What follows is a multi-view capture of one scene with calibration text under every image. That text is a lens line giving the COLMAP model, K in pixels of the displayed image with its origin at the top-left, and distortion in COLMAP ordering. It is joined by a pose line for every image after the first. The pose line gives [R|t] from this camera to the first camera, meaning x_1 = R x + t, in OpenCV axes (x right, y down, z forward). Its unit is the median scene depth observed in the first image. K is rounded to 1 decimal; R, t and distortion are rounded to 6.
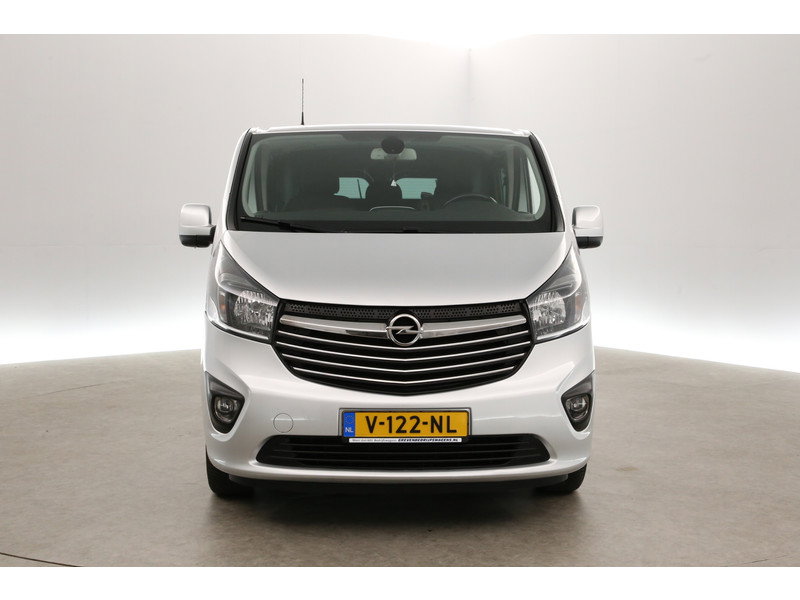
lens RADIAL K [[1051.2, 0, 400.2], [0, 1051.2, 300.6], [0, 0, 1]] dist [0.026565, 0.000000]
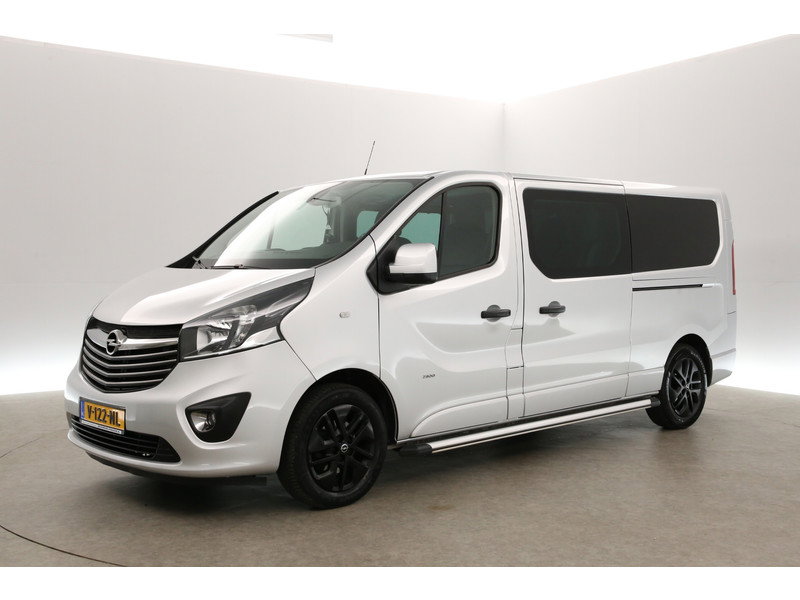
lens RADIAL K [[931.2, 0, 400.1], [0, 931.2, 300.2], [0, 0, 1]] dist [0.005709, 0.000000]
pose [[0.823365, 0.062537, -0.564056, 0.923913], [-0.077108, 0.997021, -0.002016, -0.045251], [0.562249, 0.045153, 0.825734, 0.268091]]
